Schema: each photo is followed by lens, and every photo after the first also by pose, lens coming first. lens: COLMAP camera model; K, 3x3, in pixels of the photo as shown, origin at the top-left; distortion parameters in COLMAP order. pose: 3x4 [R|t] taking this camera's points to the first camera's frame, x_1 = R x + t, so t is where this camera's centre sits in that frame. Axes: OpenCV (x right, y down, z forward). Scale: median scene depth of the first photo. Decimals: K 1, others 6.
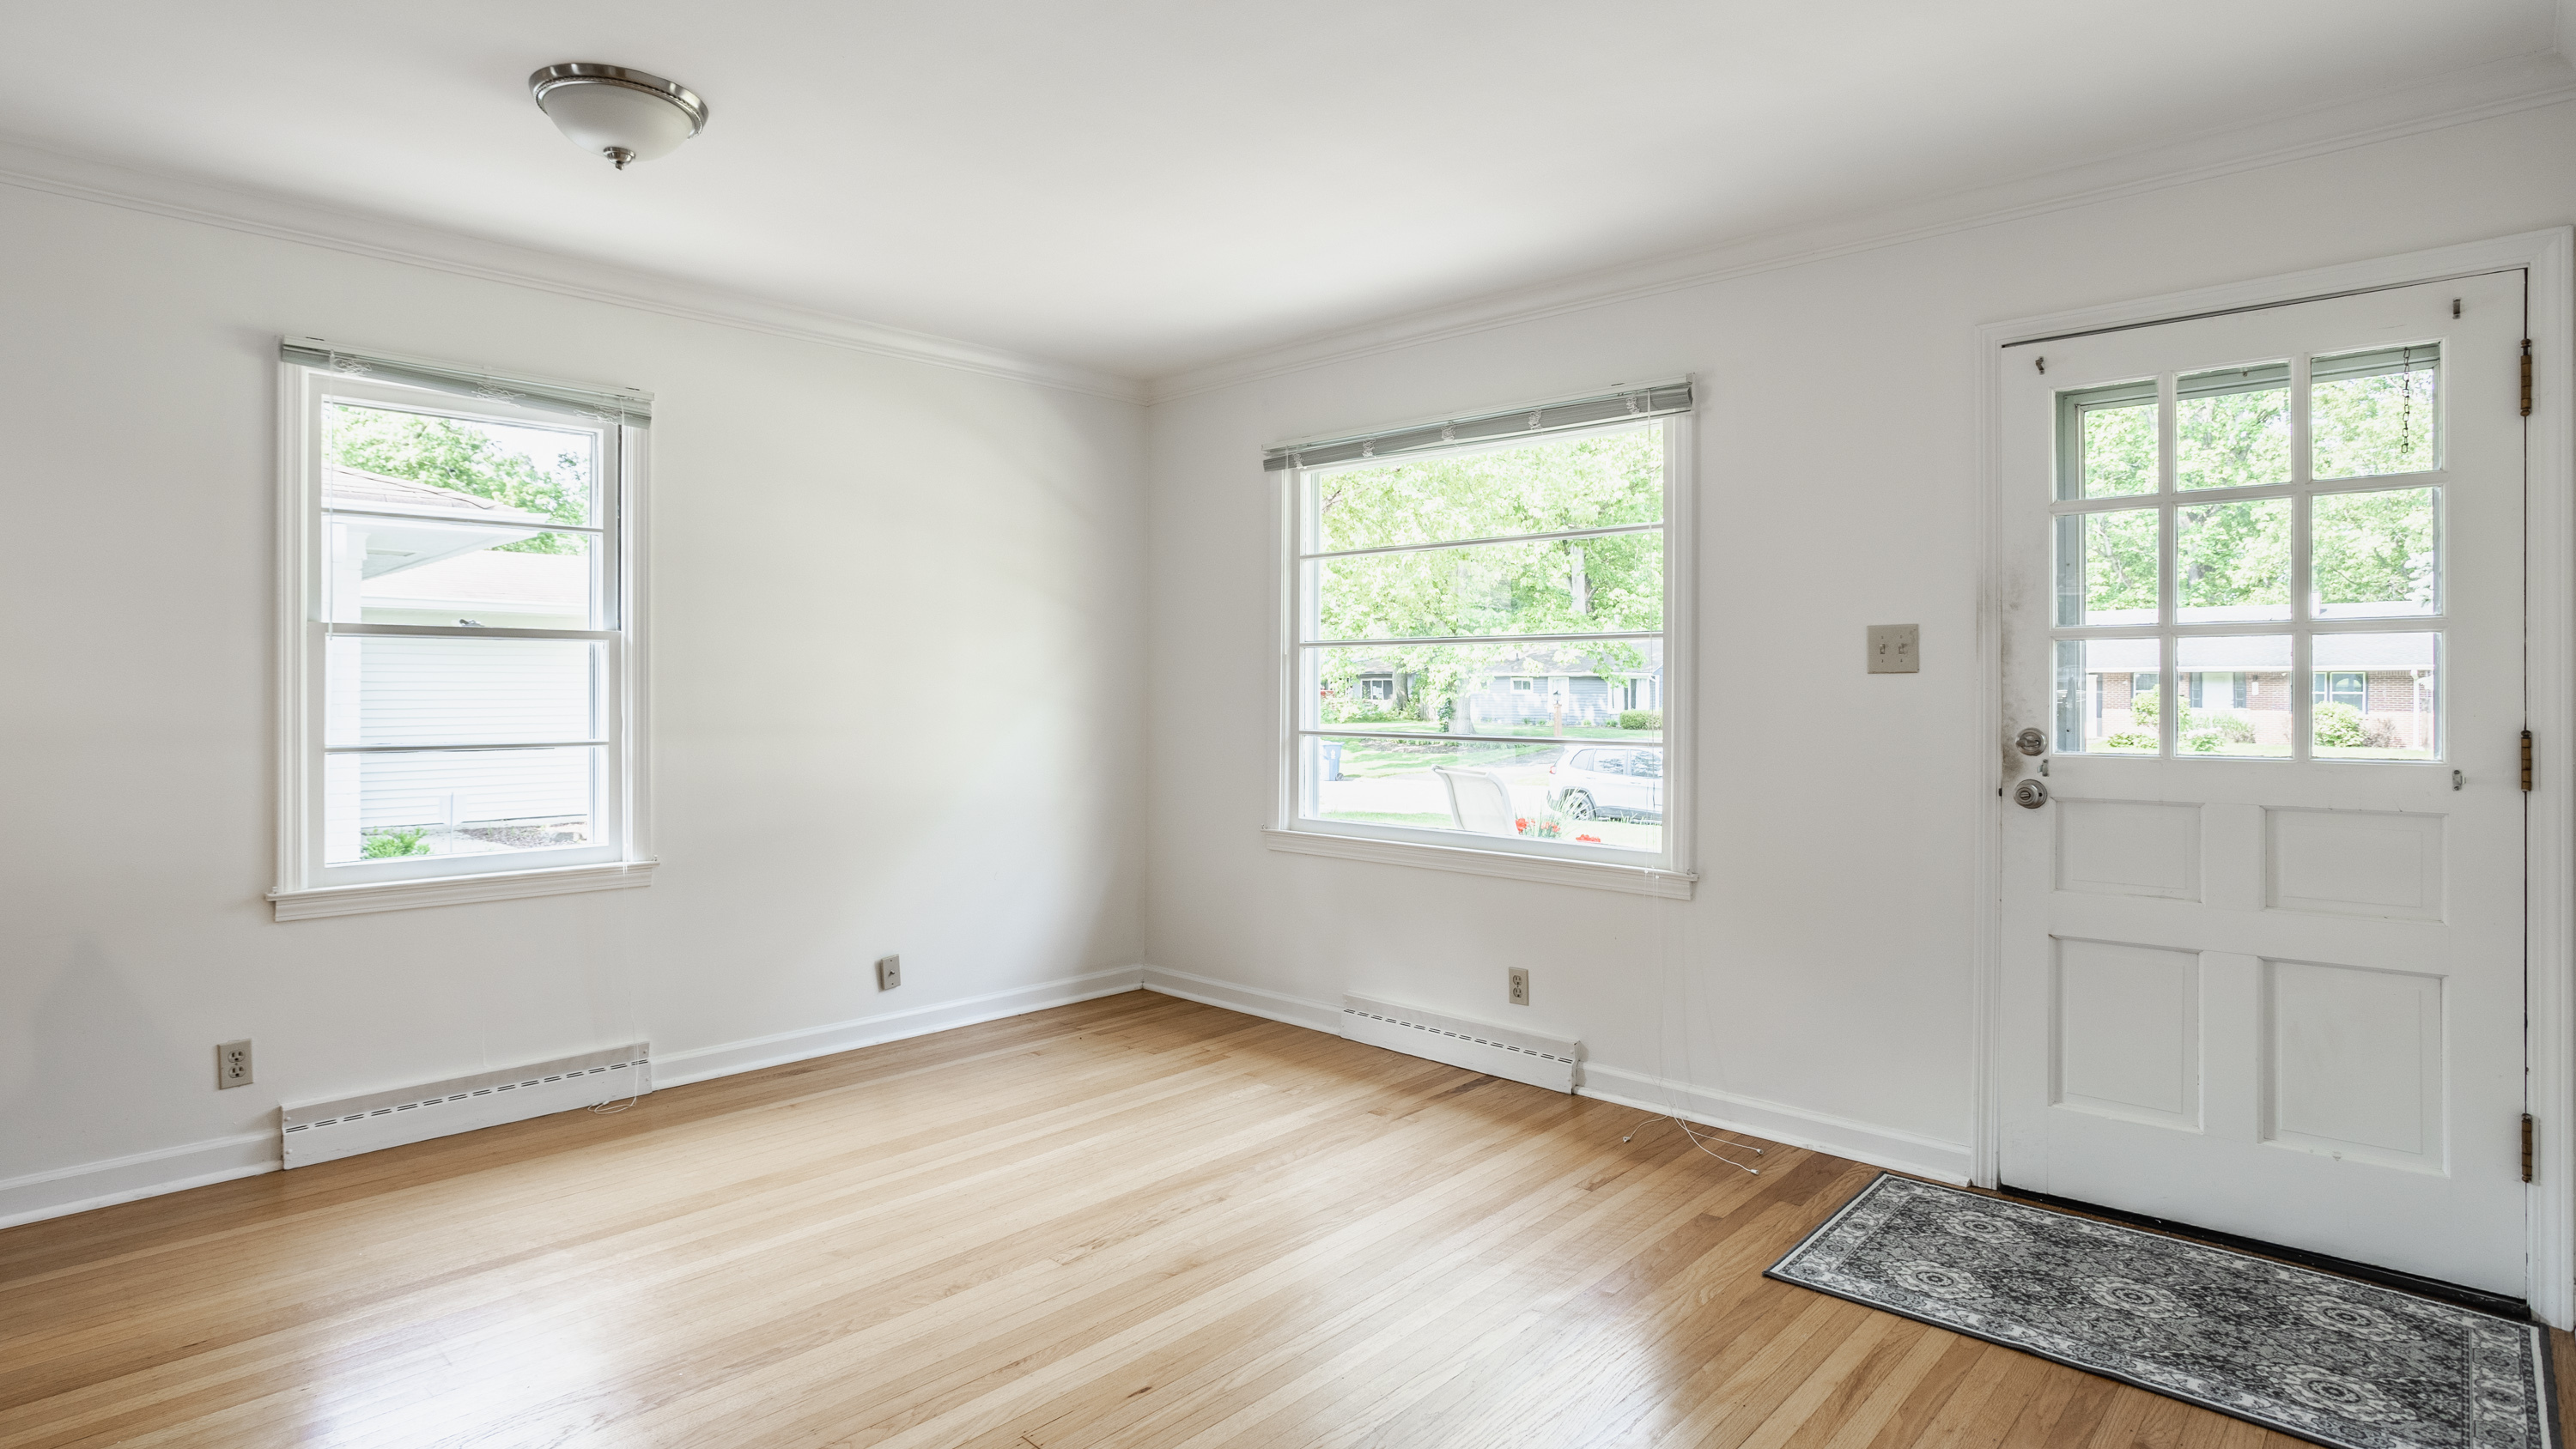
lens RADIAL K [[1283.7, 0, 1277.0], [0, 1283.7, 698.4], [0, 0, 1]] dist [-0.023555, 0.008206]
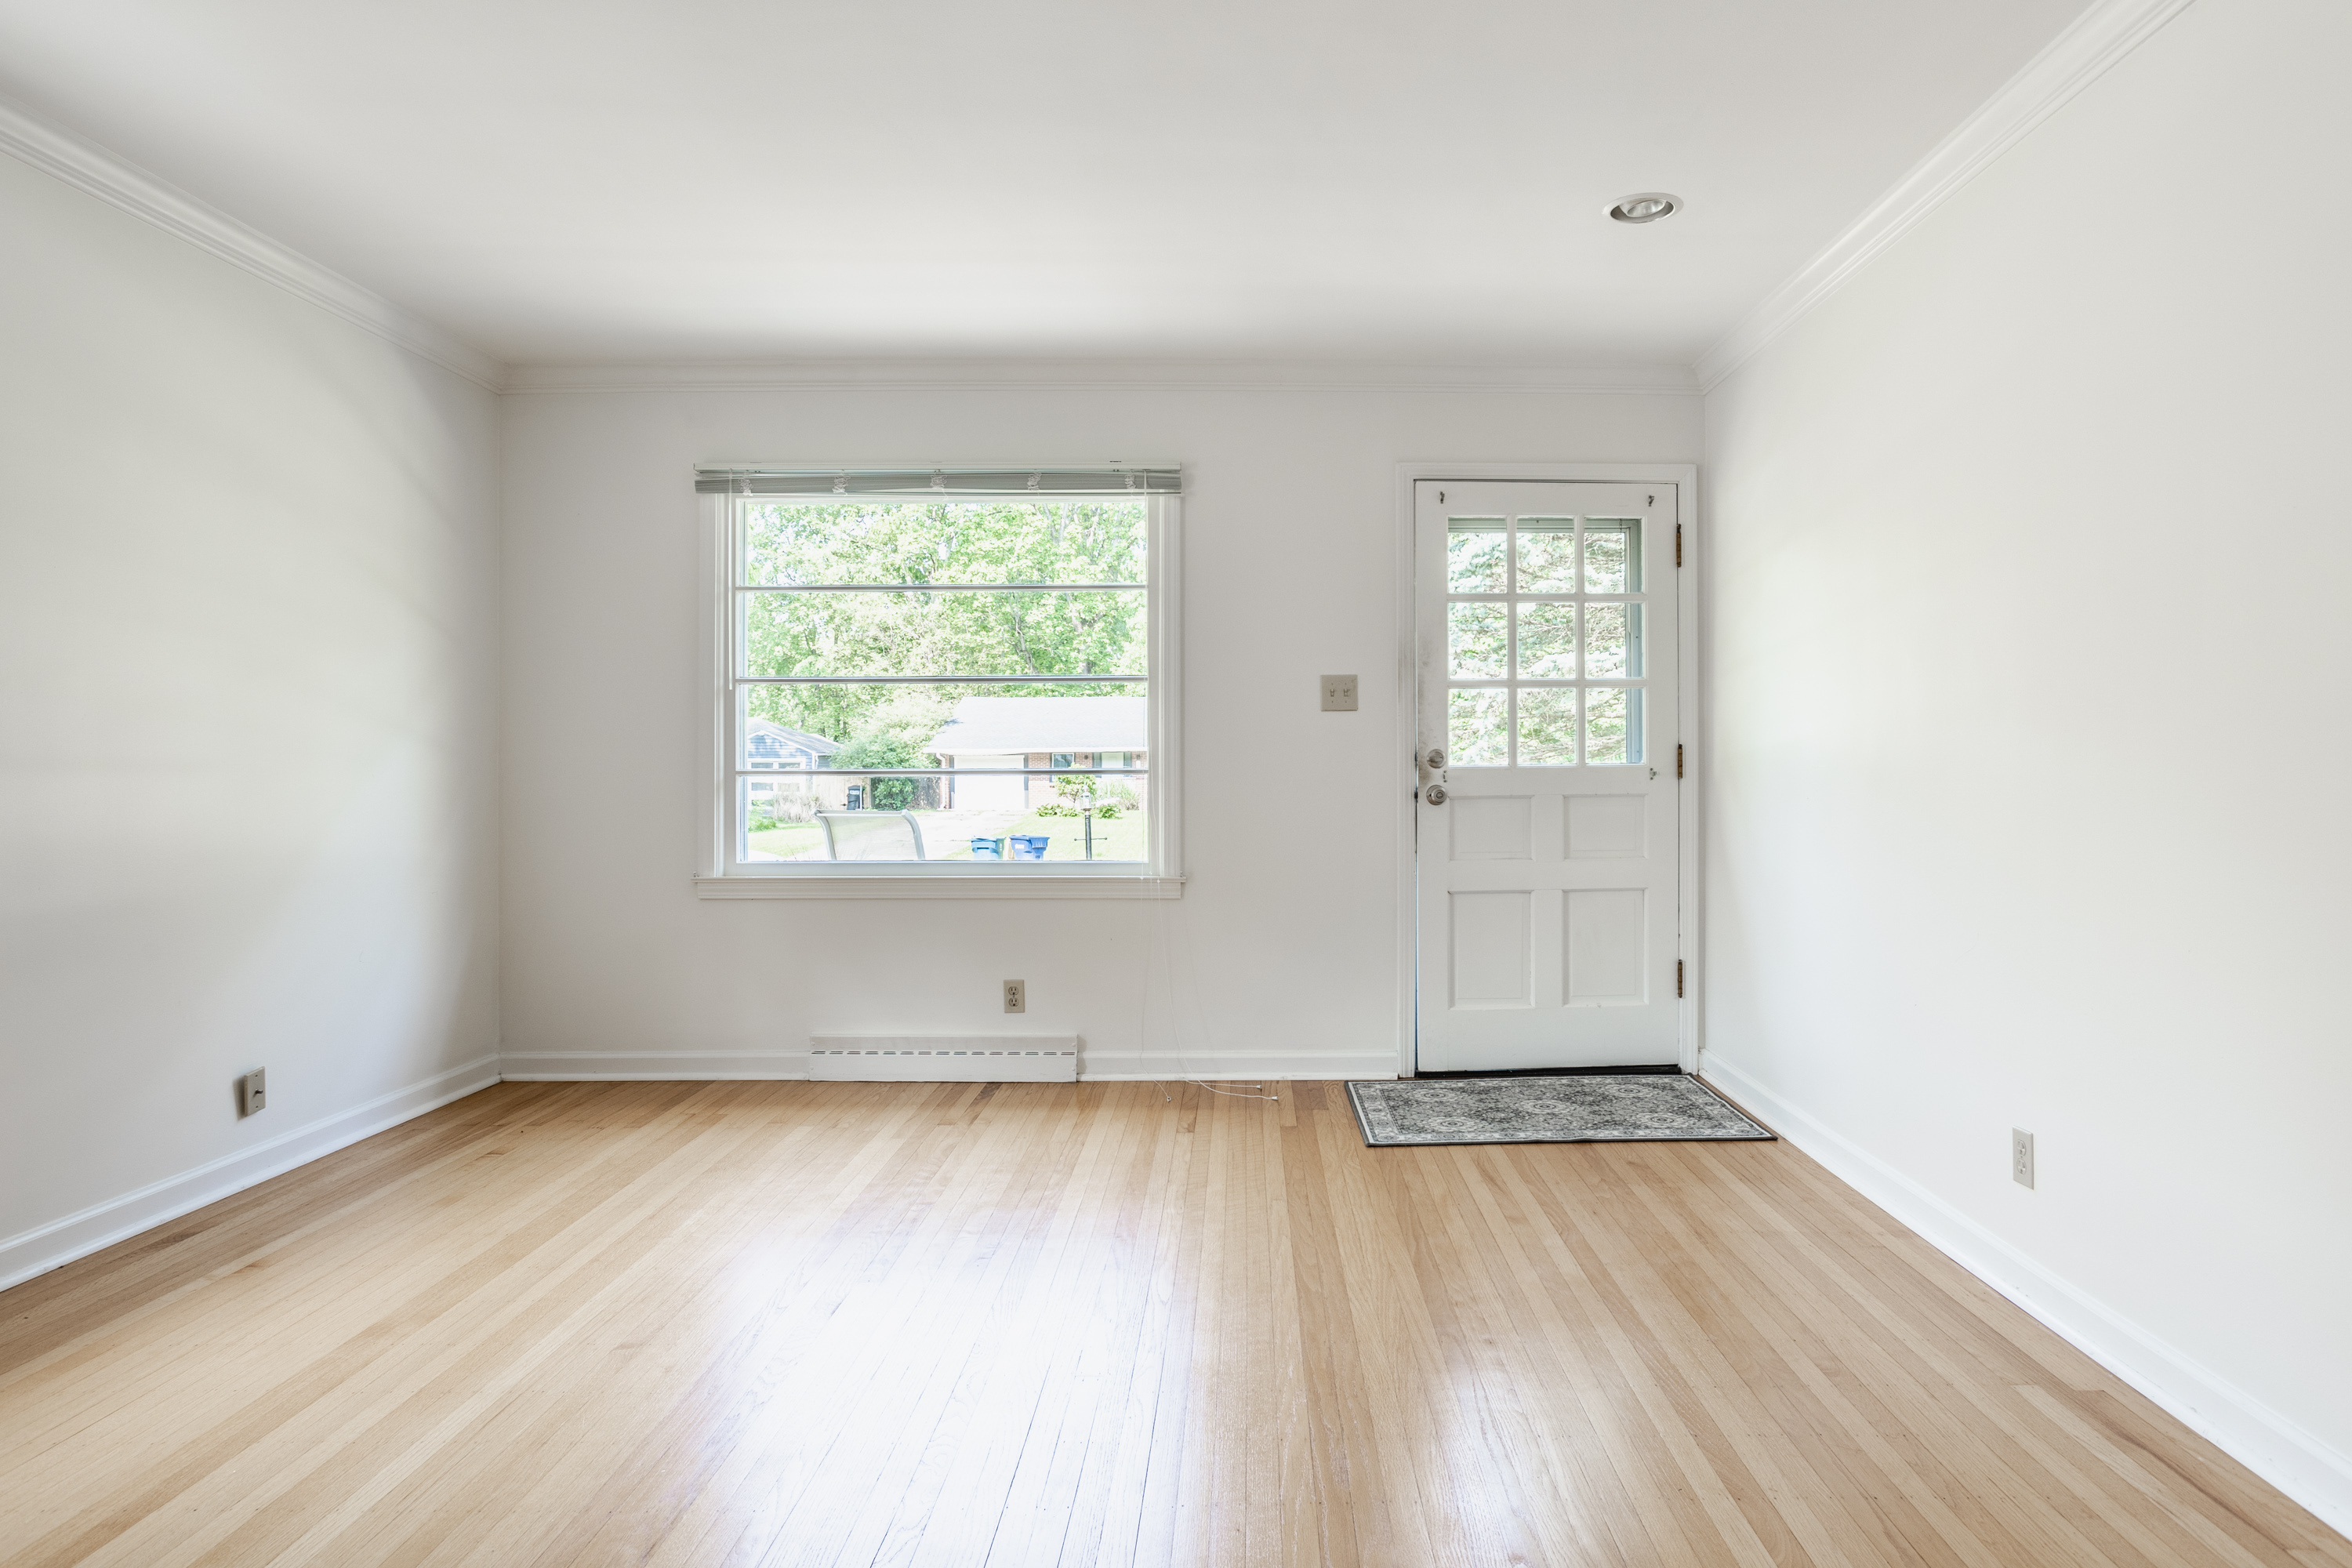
lens RADIAL K [[1376.8, 0, 1180.5], [0, 1376.8, 777.1], [0, 0, 1]] dist [-0.033374, 0.009085]
pose [[0.731134, -0.010373, 0.682154, -0.554701], [0.010219, 0.999939, 0.004252, 0.036931], [-0.682157, 0.003862, 0.731196, 0.047252]]
